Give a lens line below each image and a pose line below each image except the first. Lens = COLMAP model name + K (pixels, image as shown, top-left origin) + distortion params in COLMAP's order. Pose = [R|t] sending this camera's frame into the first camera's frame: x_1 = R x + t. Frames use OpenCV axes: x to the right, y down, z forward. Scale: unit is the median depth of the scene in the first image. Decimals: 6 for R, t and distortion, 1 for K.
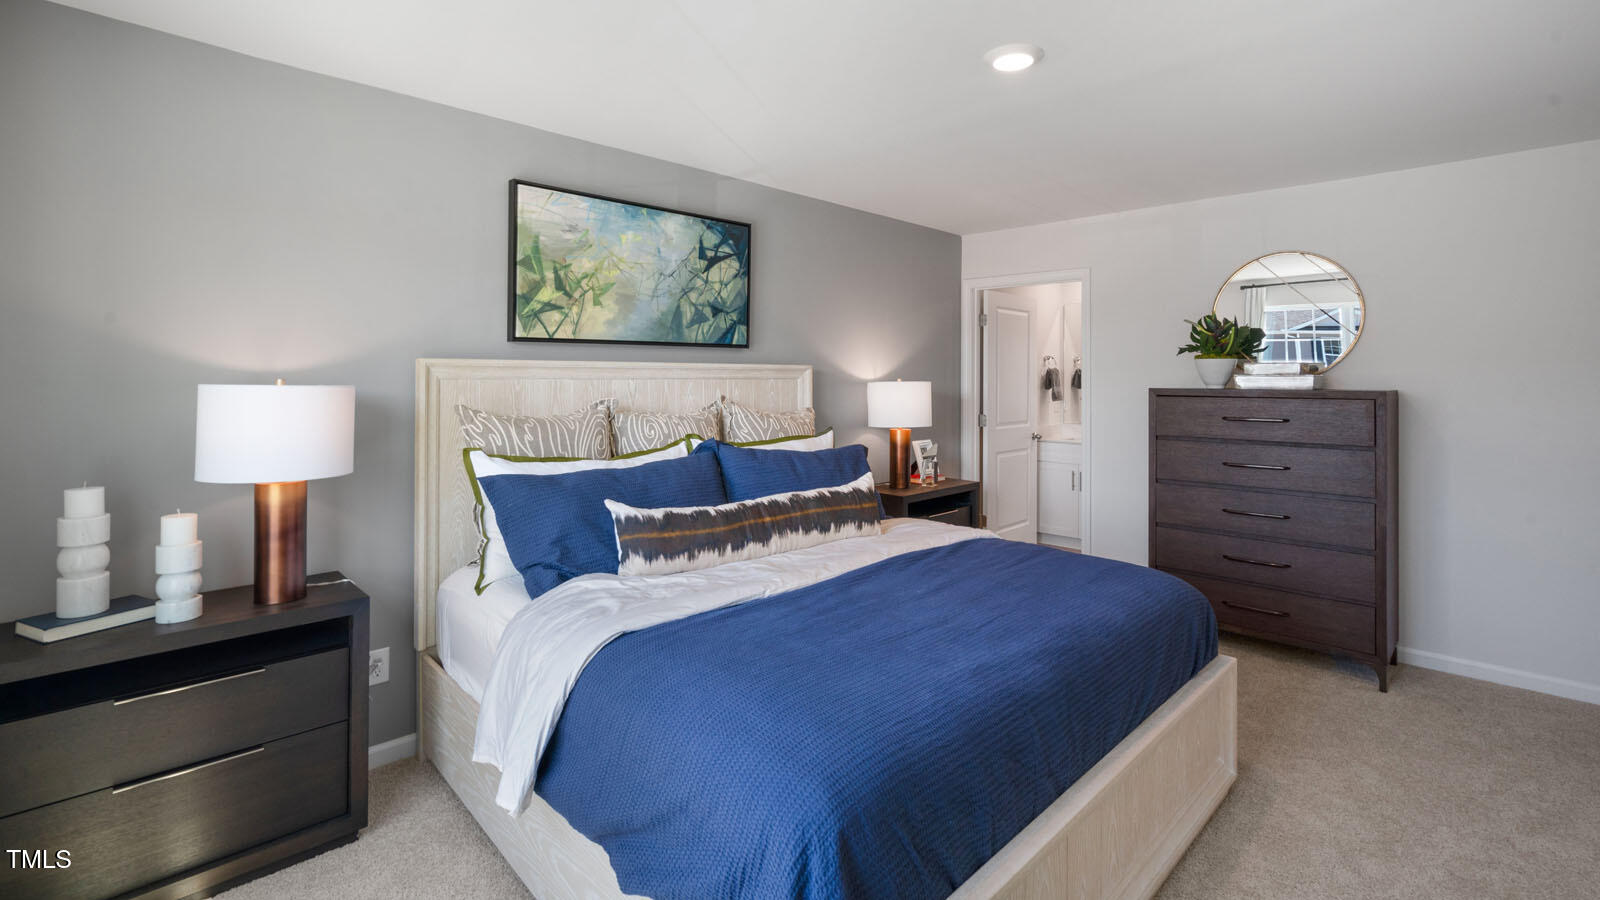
lens RADIAL K [[751.4, 0, 804.7], [0, 751.4, 370.1], [0, 0, 1]] dist [0.000425, -0.000175]
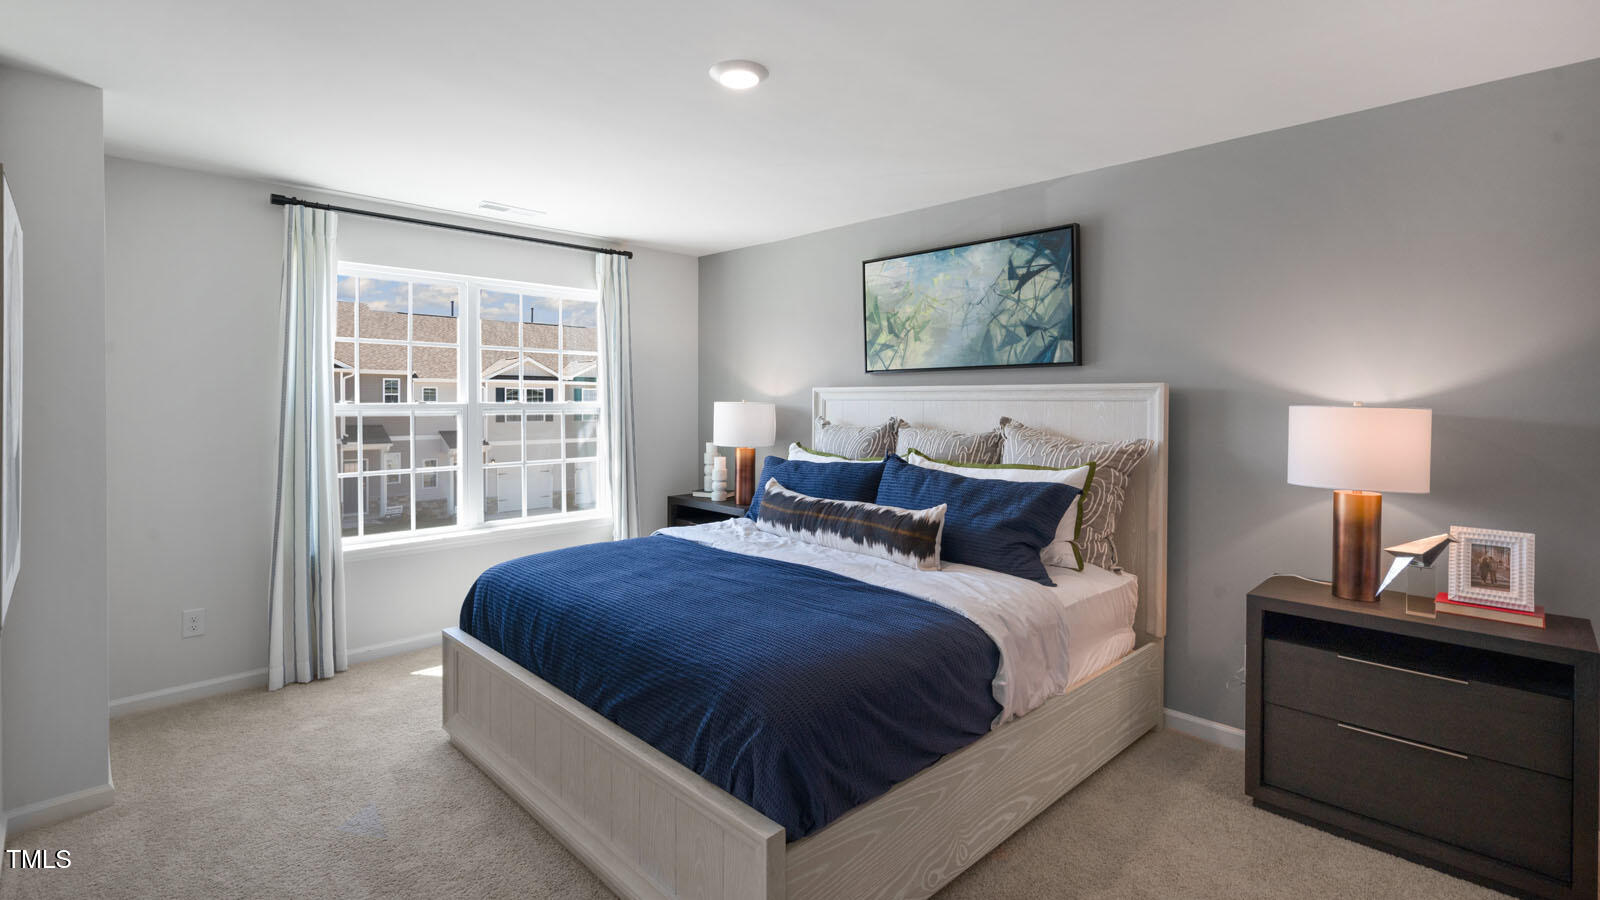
lens RADIAL K [[738.6, 0, 800.8], [0, 738.6, 419.2], [0, 0, 1]] dist [-0.007503, 0.006481]
pose [[-0.027332, 0.027278, -0.999254, 0.877990], [0.008293, 0.999599, 0.027061, 0.008217], [0.999592, -0.007548, -0.027547, 0.773542]]
